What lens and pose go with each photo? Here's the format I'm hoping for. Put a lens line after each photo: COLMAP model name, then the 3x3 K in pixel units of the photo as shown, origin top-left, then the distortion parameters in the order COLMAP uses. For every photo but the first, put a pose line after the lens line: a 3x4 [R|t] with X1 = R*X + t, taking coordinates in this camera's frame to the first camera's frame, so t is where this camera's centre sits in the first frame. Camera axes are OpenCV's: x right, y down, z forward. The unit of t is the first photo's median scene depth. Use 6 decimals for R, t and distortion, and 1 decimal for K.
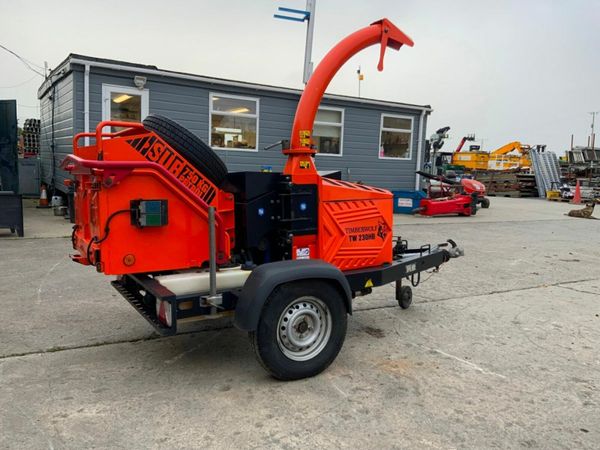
lens RADIAL K [[497.7, 0, 305.1], [0, 497.7, 226.8], [0, 0, 1]] dist [0.049978, -0.088956]
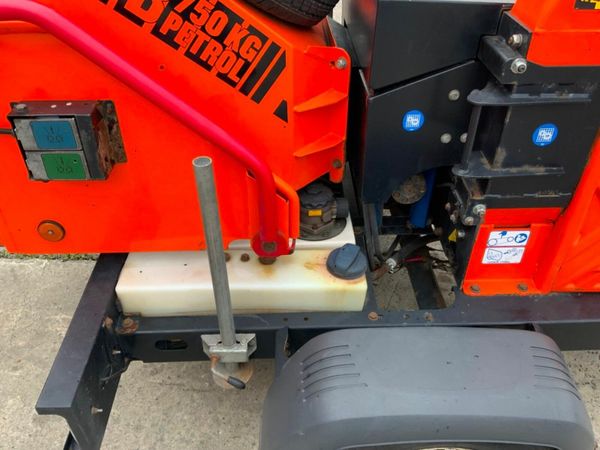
lens RADIAL K [[497.7, 0, 298.6], [0, 497.7, 226.8], [0, 0, 1]] dist [0.049978, -0.088956]
pose [[0.867524, 0.310820, -0.388320, 0.002235], [-0.055447, 0.836274, 0.545501, -0.172557], [0.494295, -0.451704, 0.742722, 0.730279]]
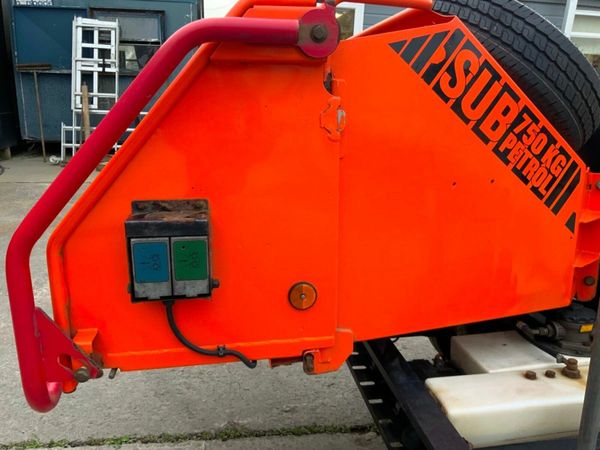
lens RADIAL K [[497.7, 0, 303.4], [0, 497.7, 222.3], [0, 0, 1]] dist [0.049978, -0.088956]
pose [[0.927389, 0.088198, -0.363552, -0.250267], [-0.040767, 0.989850, 0.136147, -0.082167], [0.371870, -0.111440, 0.921571, 0.572176]]
